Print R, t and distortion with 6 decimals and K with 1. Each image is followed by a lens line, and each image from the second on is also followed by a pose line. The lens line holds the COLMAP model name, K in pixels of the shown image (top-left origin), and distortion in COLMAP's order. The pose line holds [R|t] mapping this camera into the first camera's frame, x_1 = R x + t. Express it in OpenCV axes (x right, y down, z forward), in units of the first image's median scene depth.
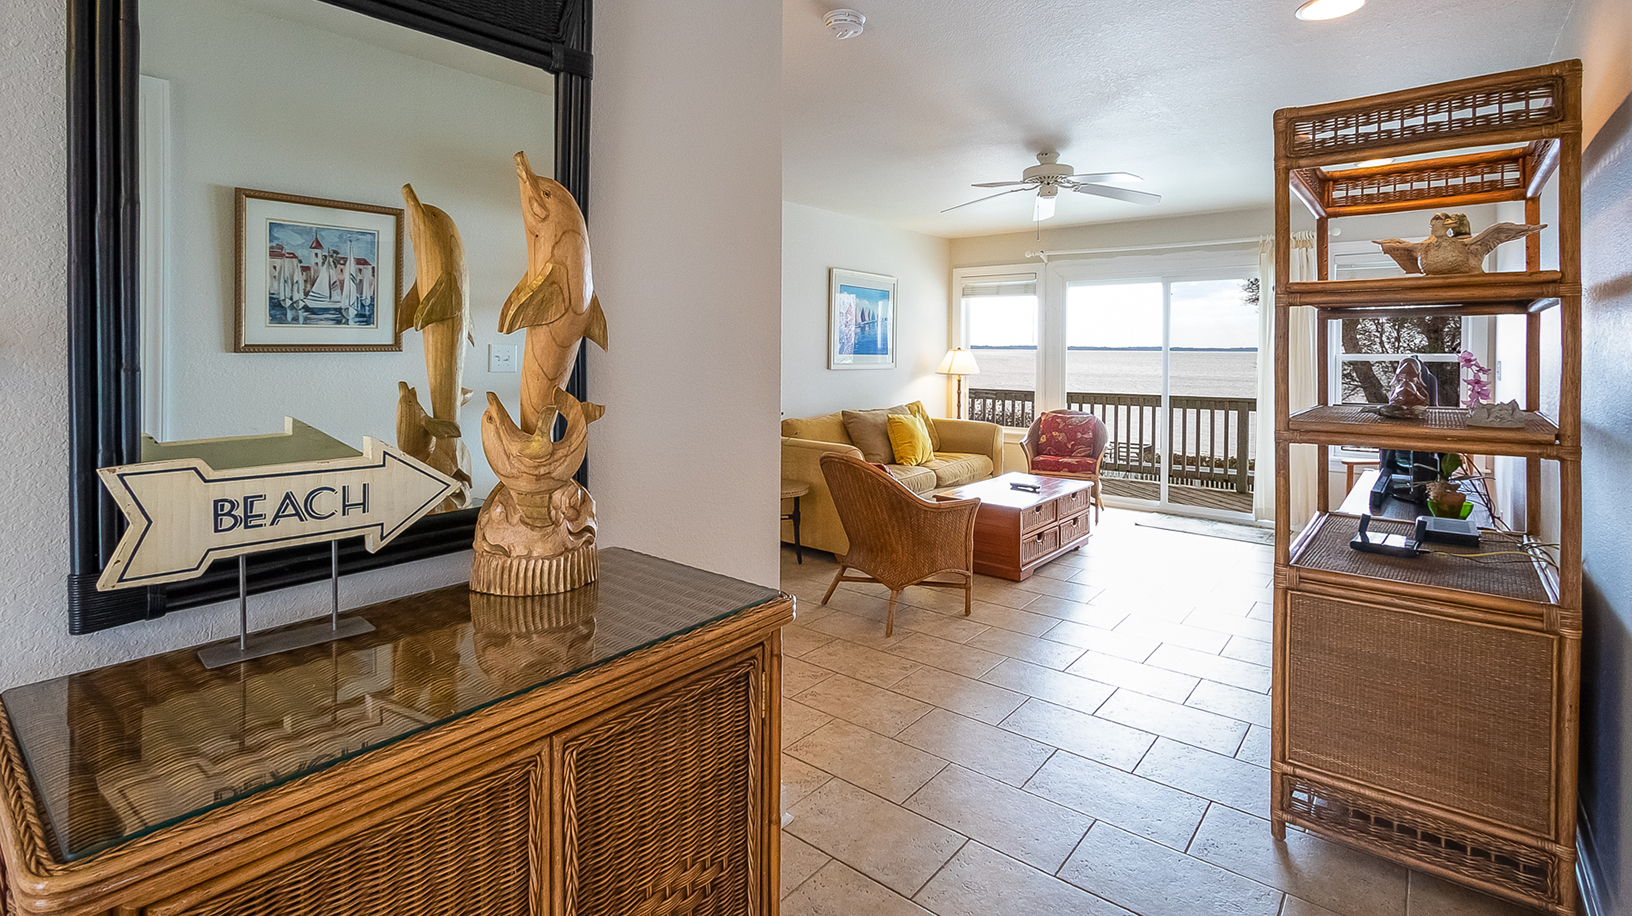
lens RADIAL K [[771.2, 0, 819.0], [0, 771.2, 456.2], [0, 0, 1]] dist [-0.021196, -0.000336]
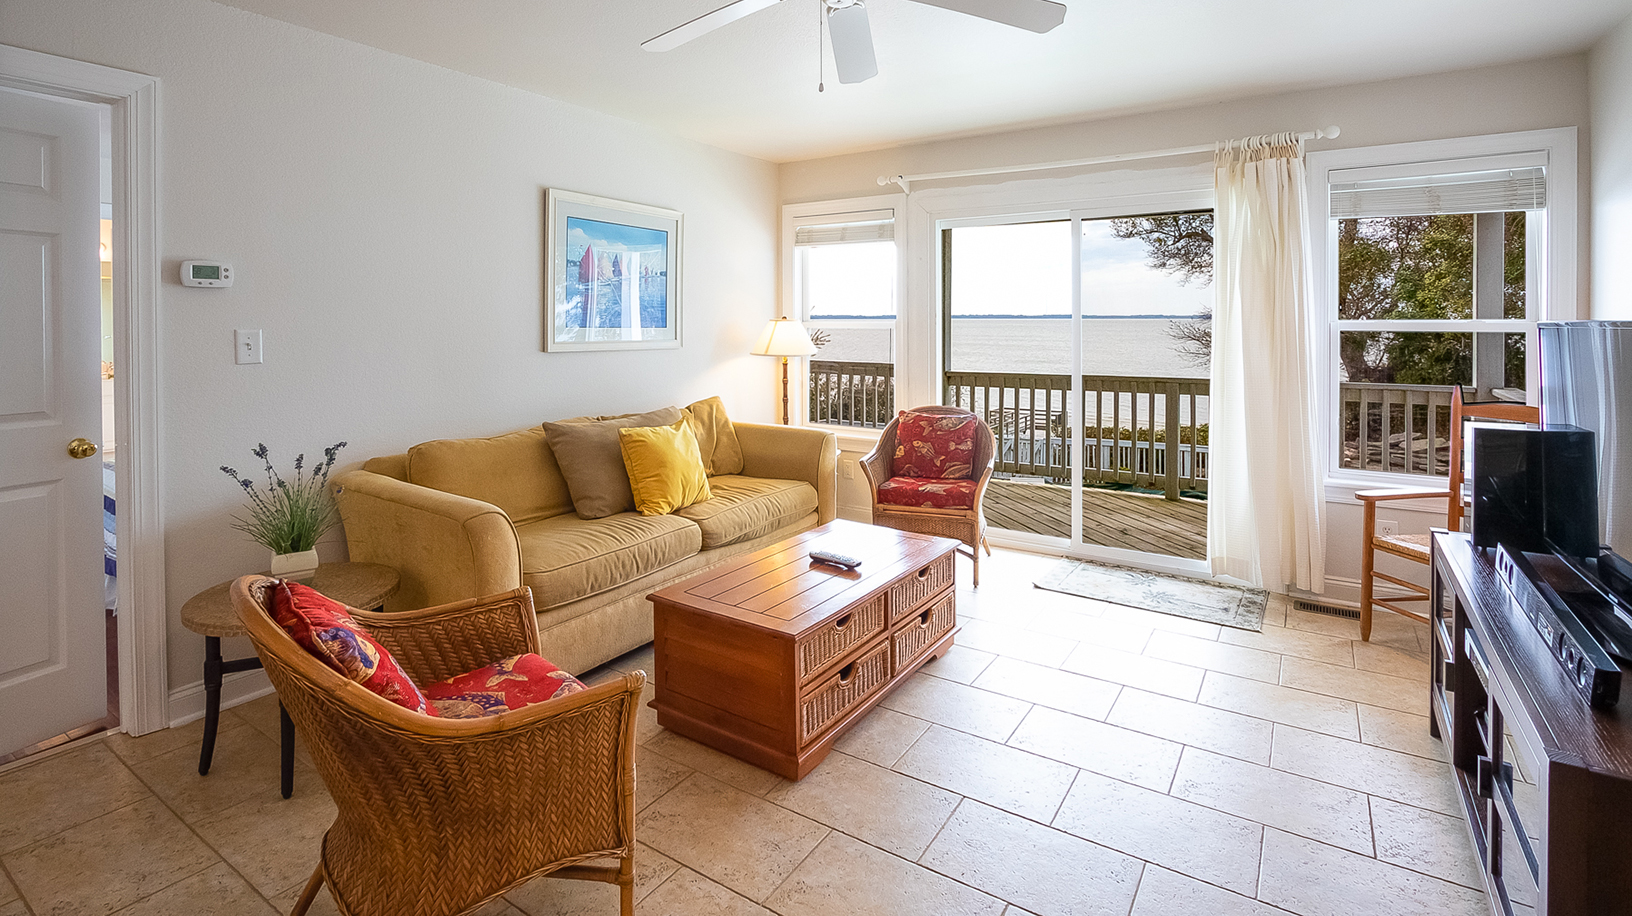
lens RADIAL K [[771.2, 0, 789.9], [0, 771.2, 428.9], [0, 0, 1]] dist [-0.021196, -0.000336]
pose [[0.997740, -0.014361, 0.065648, 0.141543], [0.014362, 0.999897, 0.000449, -0.040727], [-0.065647, 0.000495, 0.997843, 0.313789]]
